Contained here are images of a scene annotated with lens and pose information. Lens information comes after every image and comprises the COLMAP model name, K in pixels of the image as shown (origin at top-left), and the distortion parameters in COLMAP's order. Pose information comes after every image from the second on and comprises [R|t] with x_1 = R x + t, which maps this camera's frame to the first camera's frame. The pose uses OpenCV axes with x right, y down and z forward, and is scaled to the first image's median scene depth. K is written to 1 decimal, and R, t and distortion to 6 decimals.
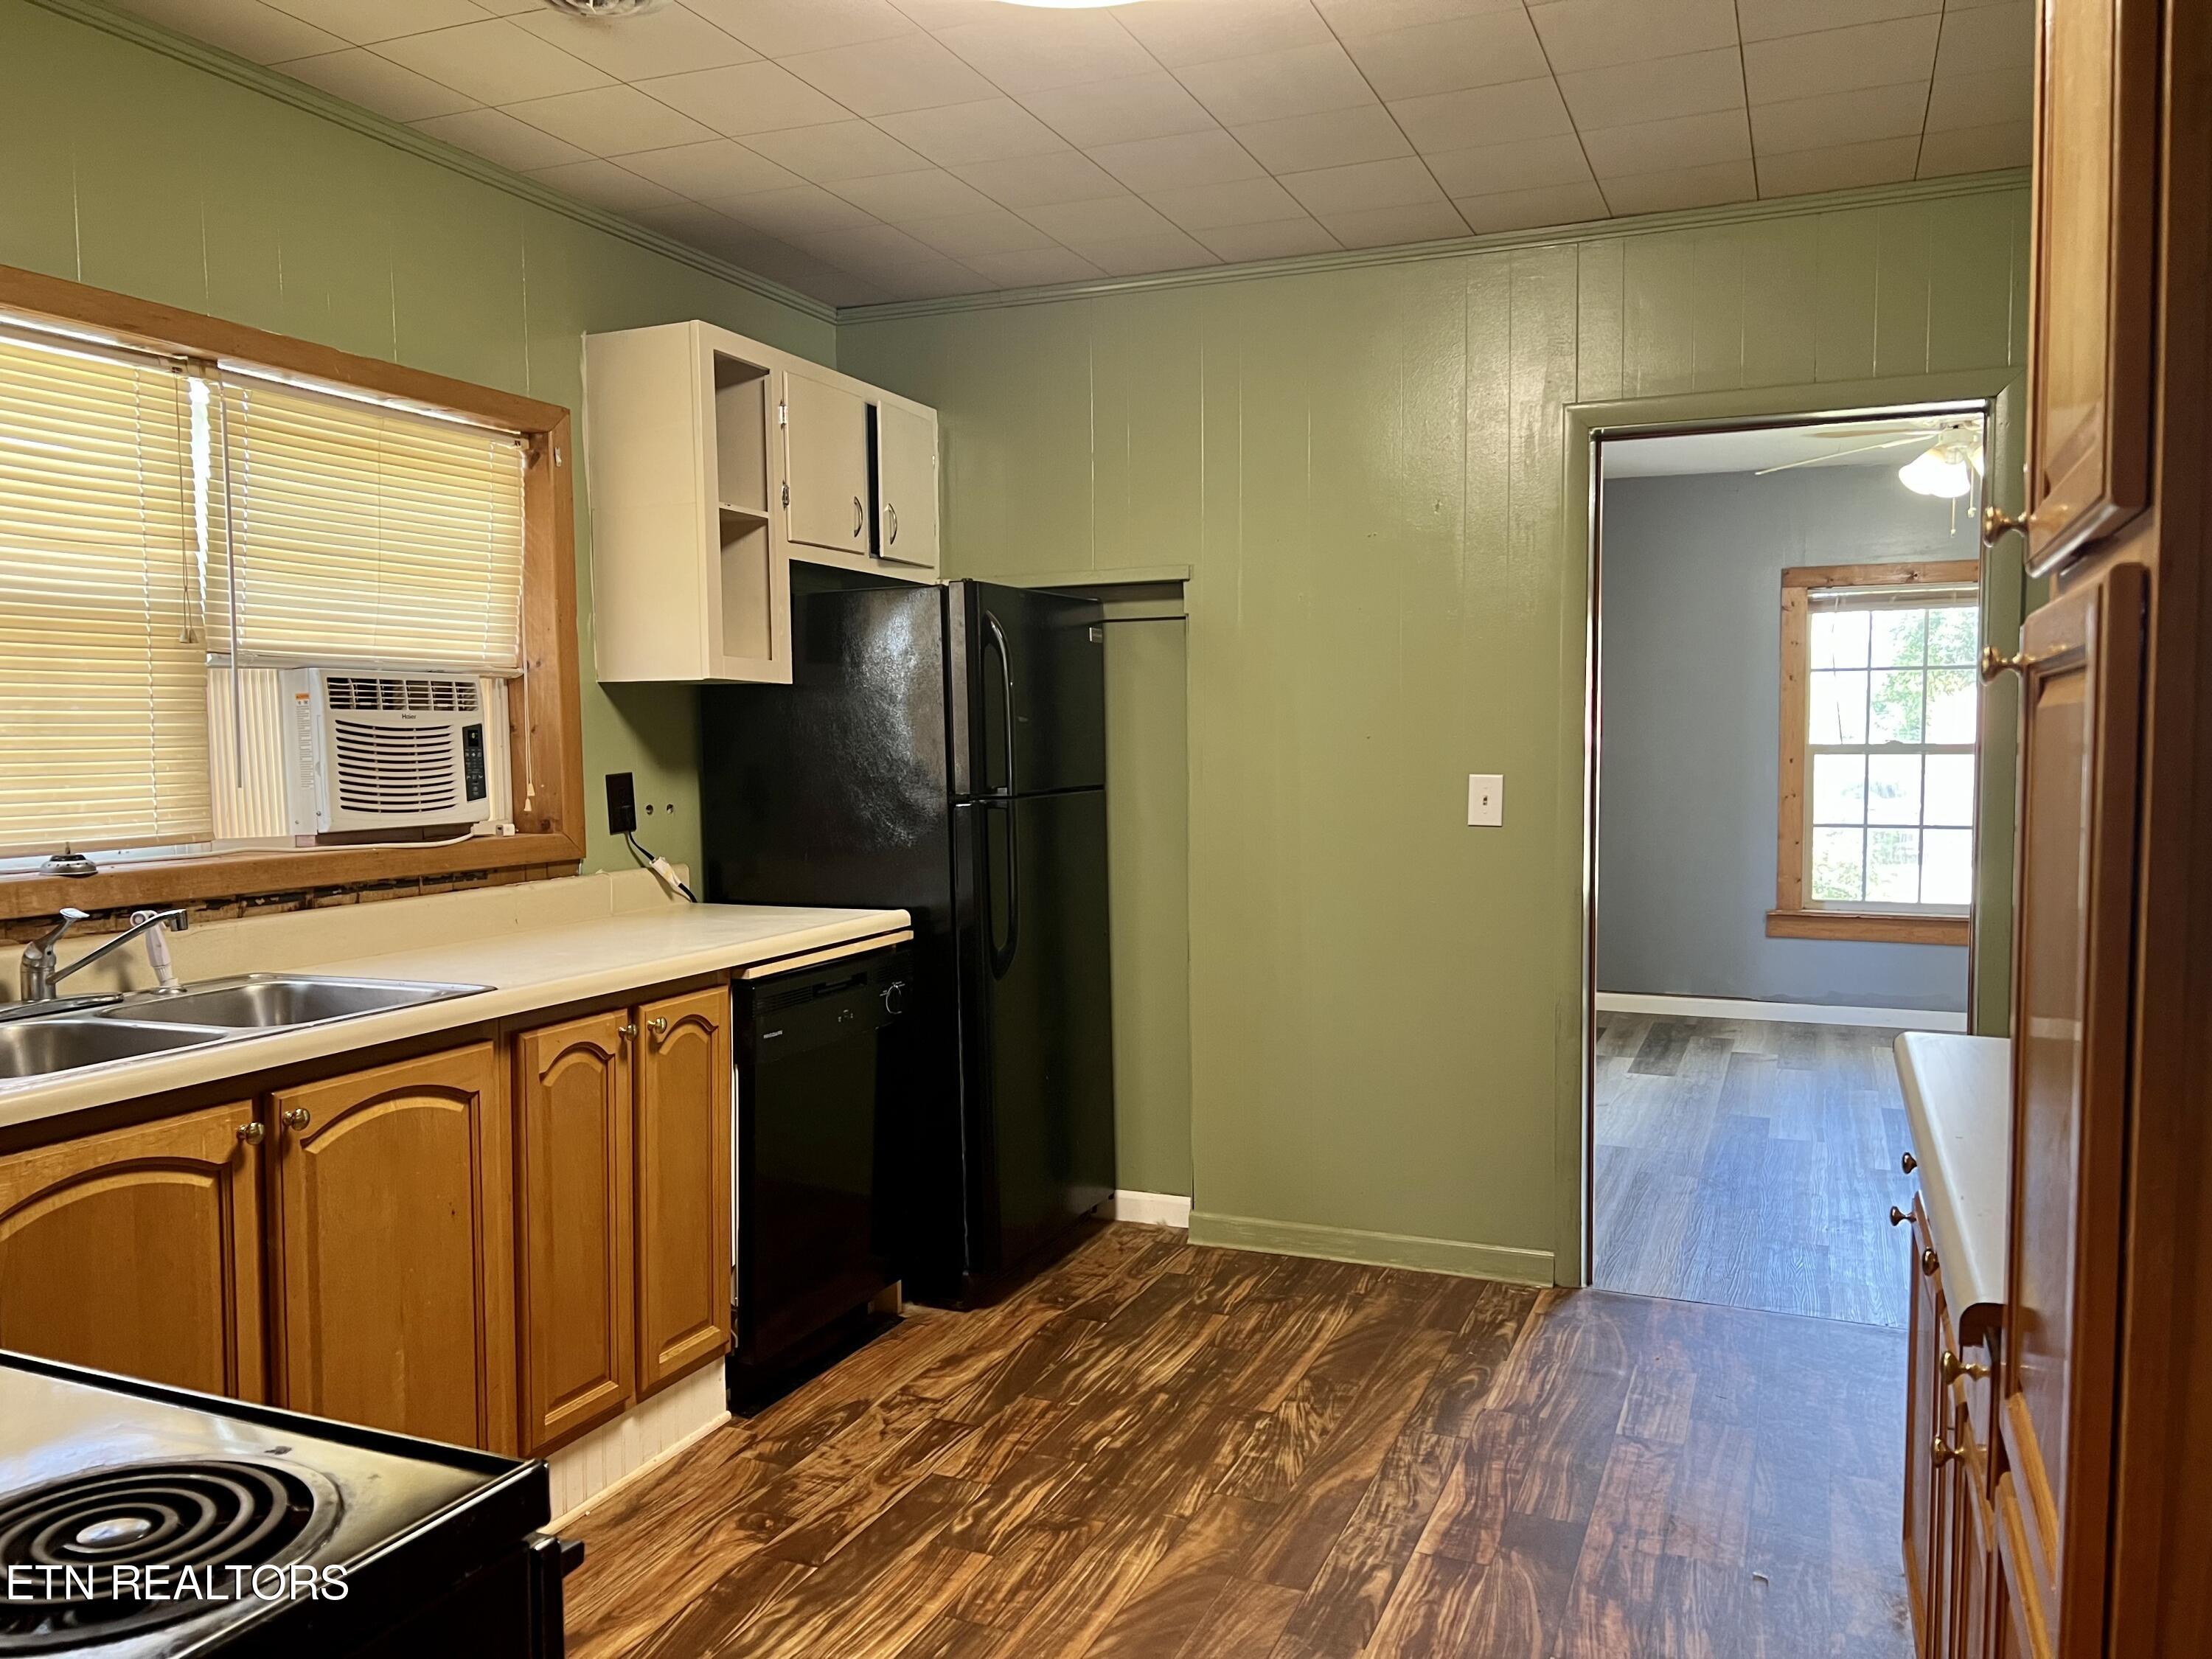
lens RADIAL K [[1668.8, 0, 1106.0], [0, 1668.8, 829.5], [0, 0, 1]] dist [0.086758, -0.107669]
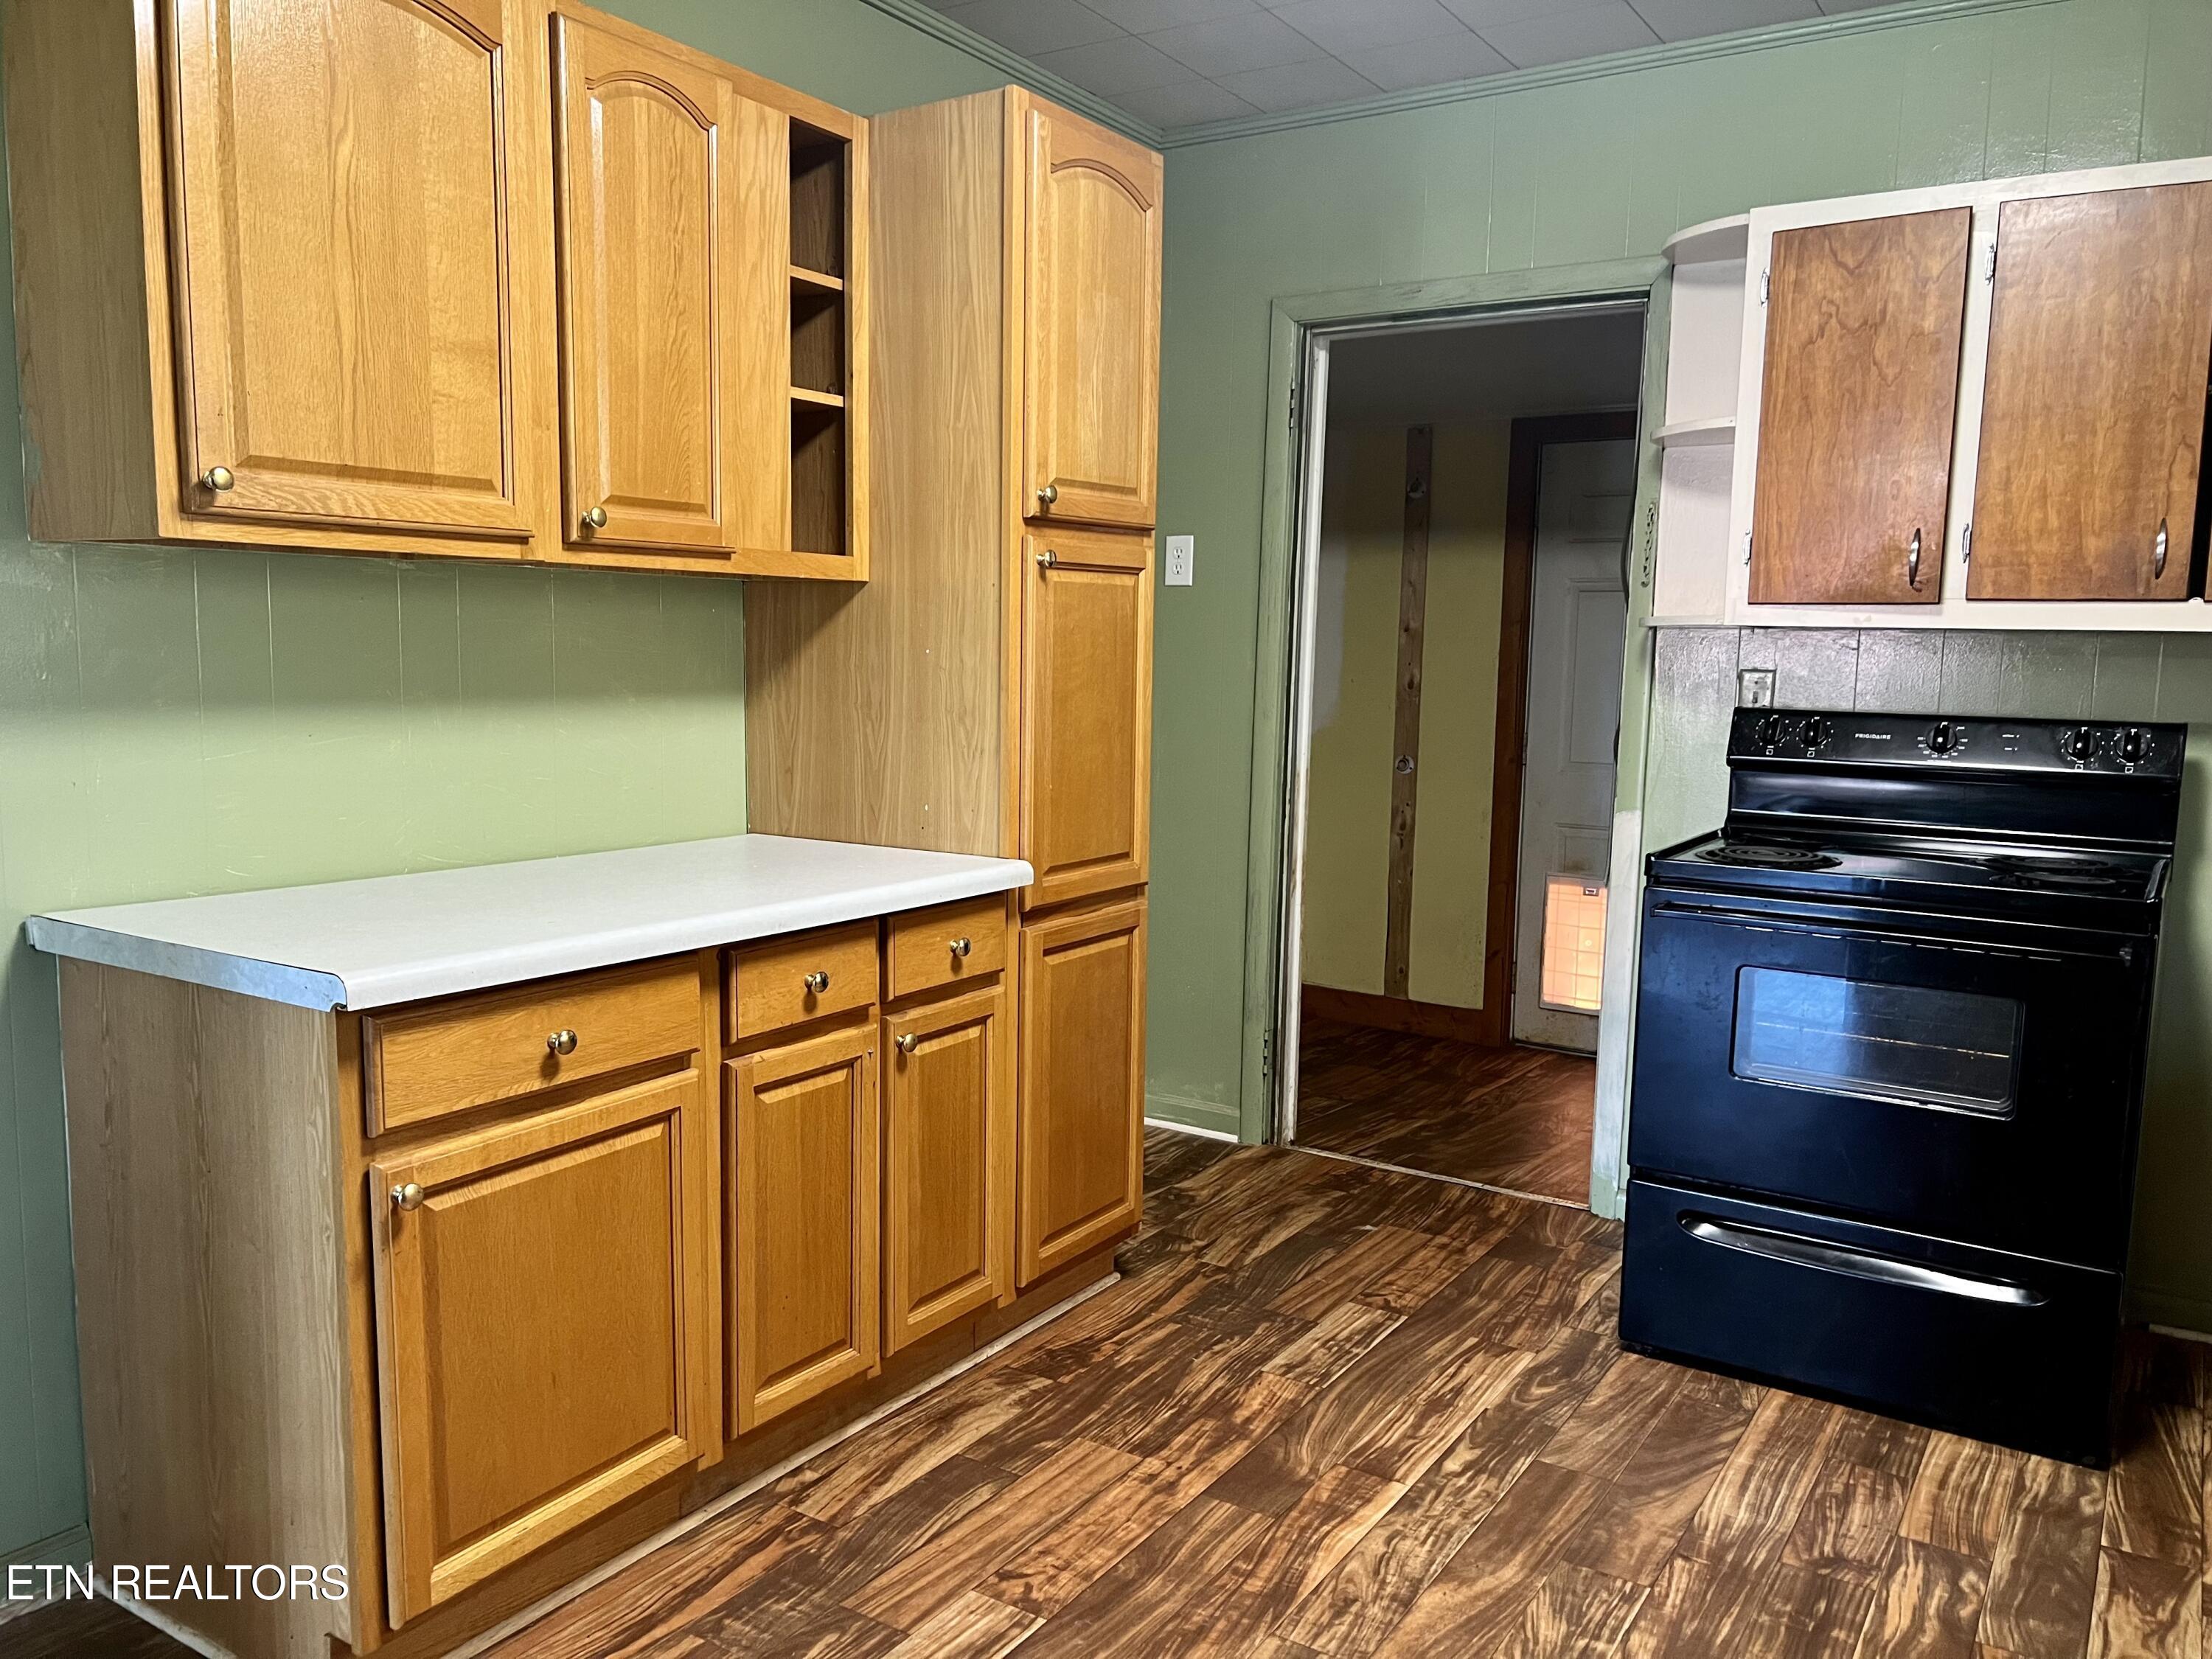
lens RADIAL K [[1683.1, 0, 1106.0], [0, 1683.1, 829.5], [0, 0, 1]] dist [0.080547, -0.073319]
pose [[-0.985884, -0.031738, 0.164396, 0.193328], [-0.004245, 0.986292, 0.164957, -0.074402], [-0.167378, 0.161930, -0.972504, 1.768651]]
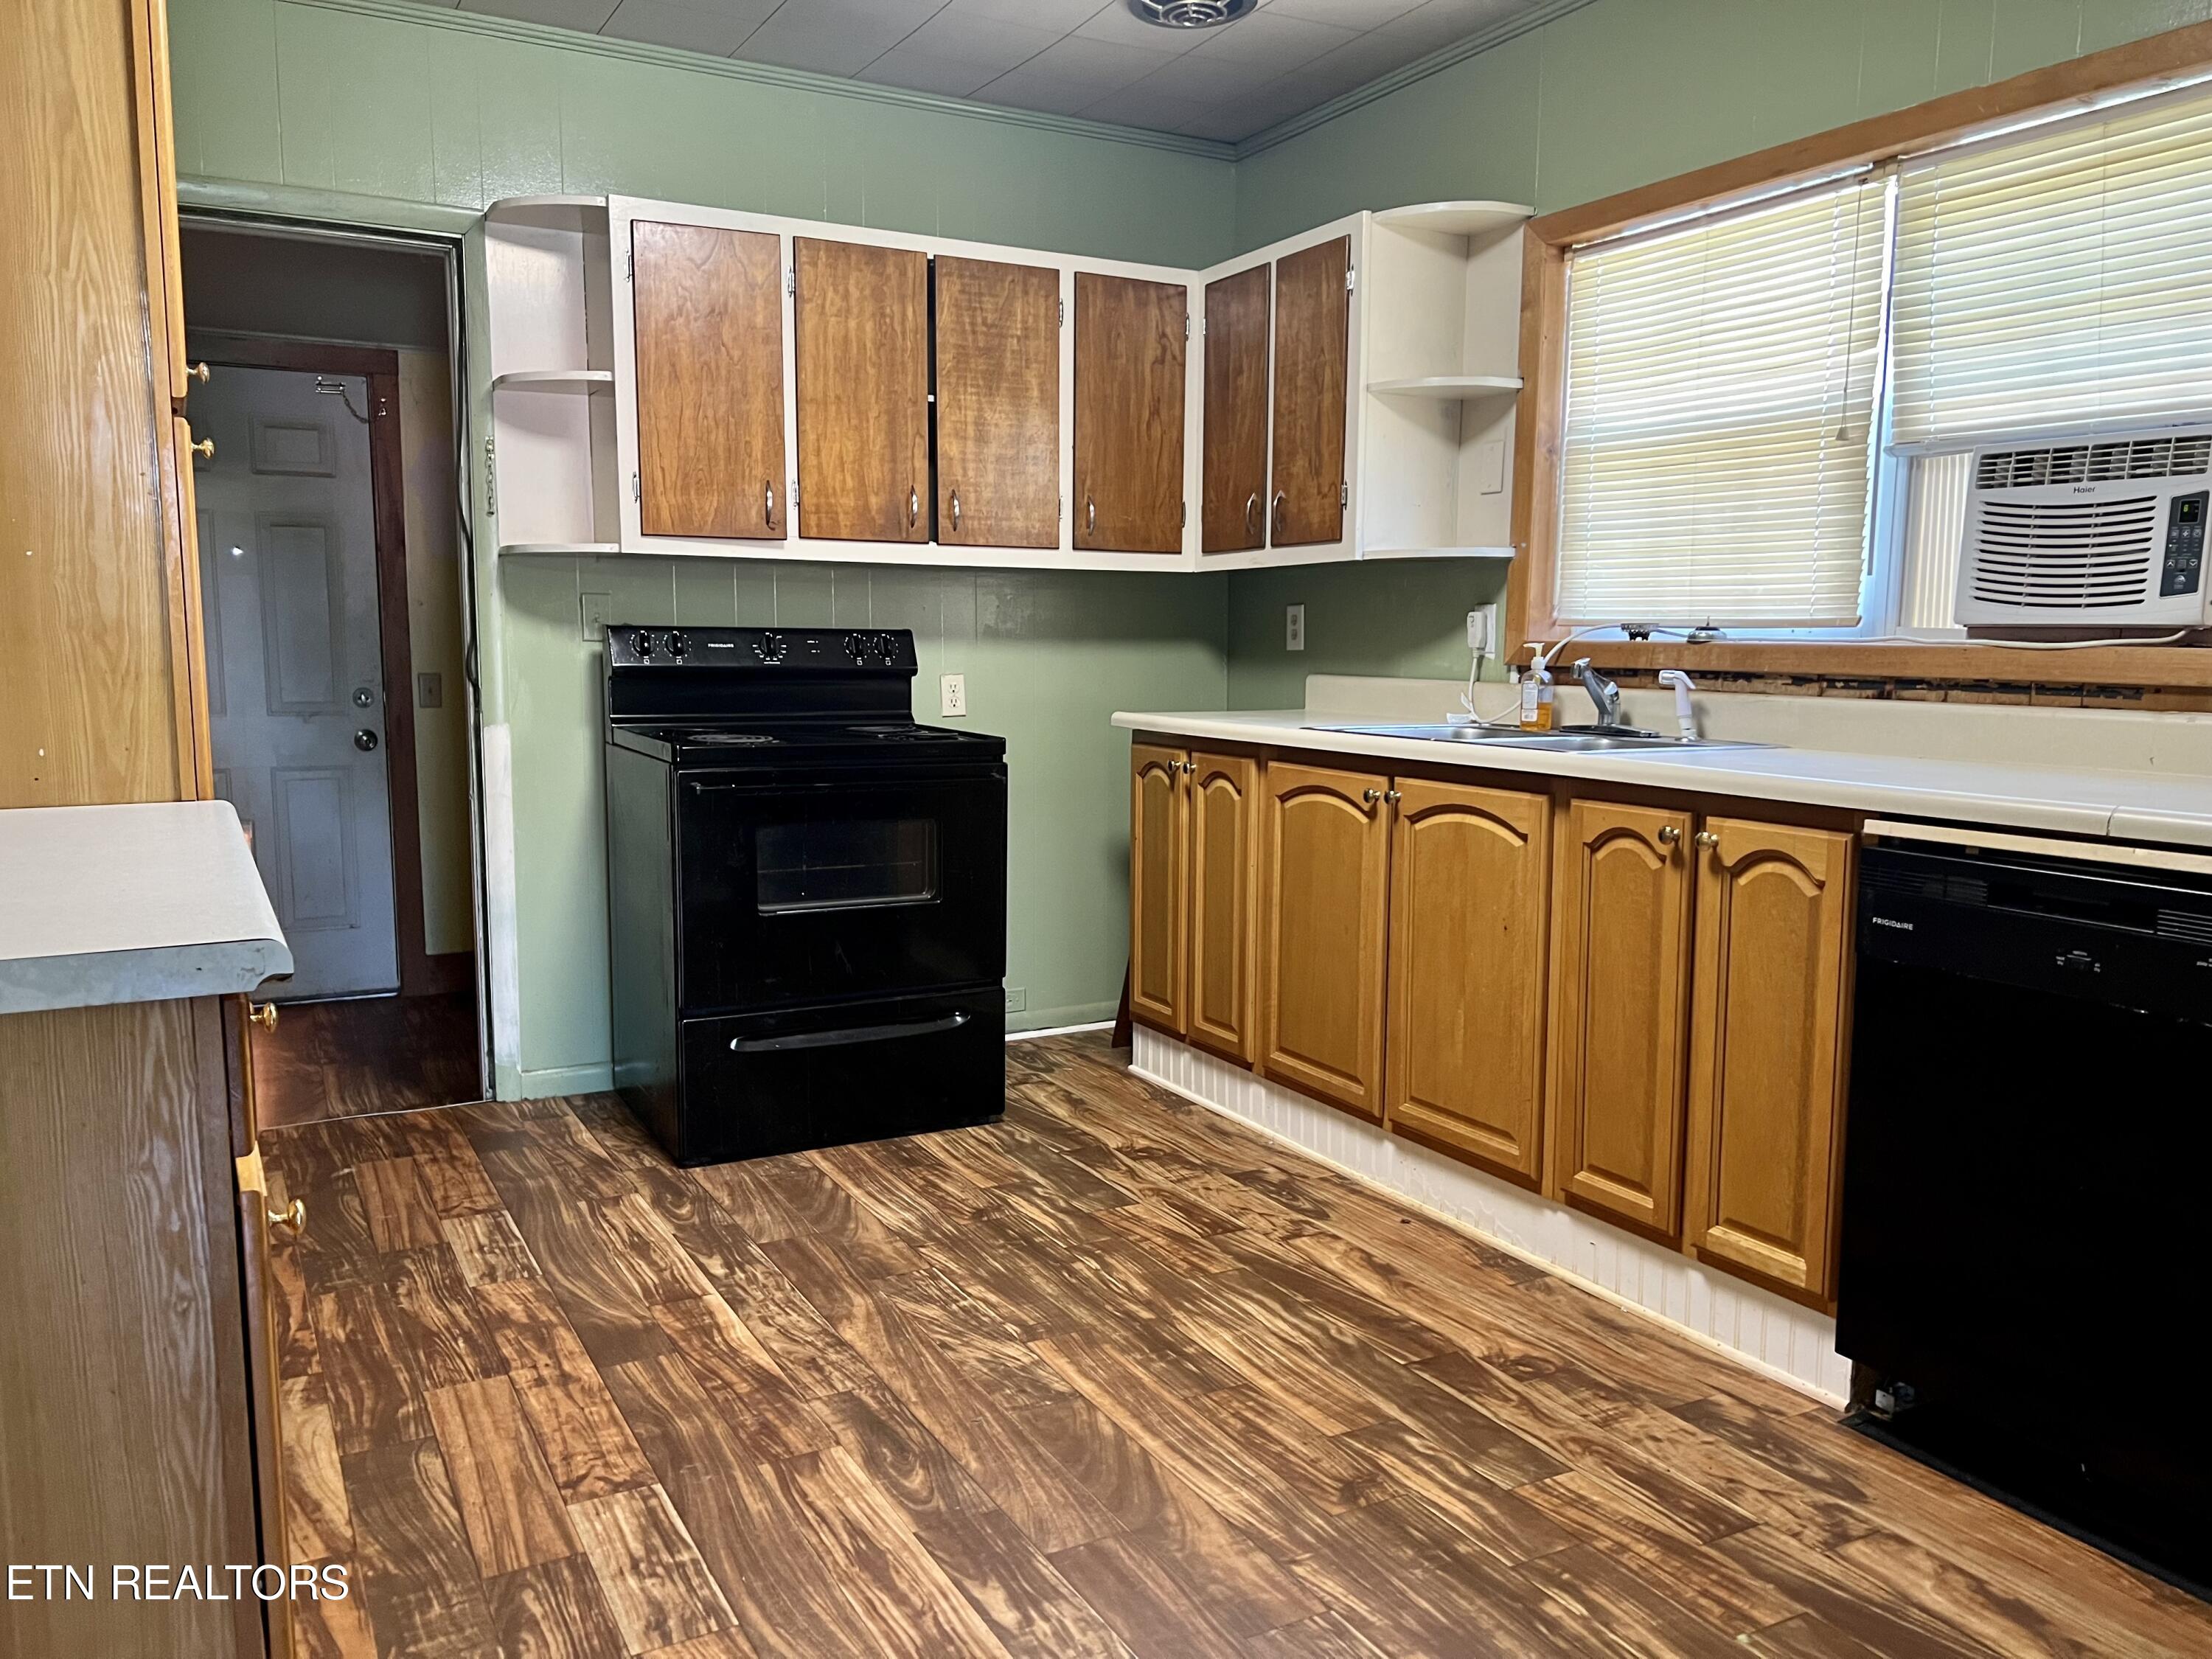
lens RADIAL K [[1668.8, 0, 1106.0], [0, 1668.8, 829.5], [0, 0, 1]] dist [0.086758, -0.107669]
pose [[-0.619065, 0.094742, -0.779604, 0.781945], [-0.049877, 0.985949, 0.159425, -0.038349], [0.783754, 0.137578, -0.605641, 1.690903]]
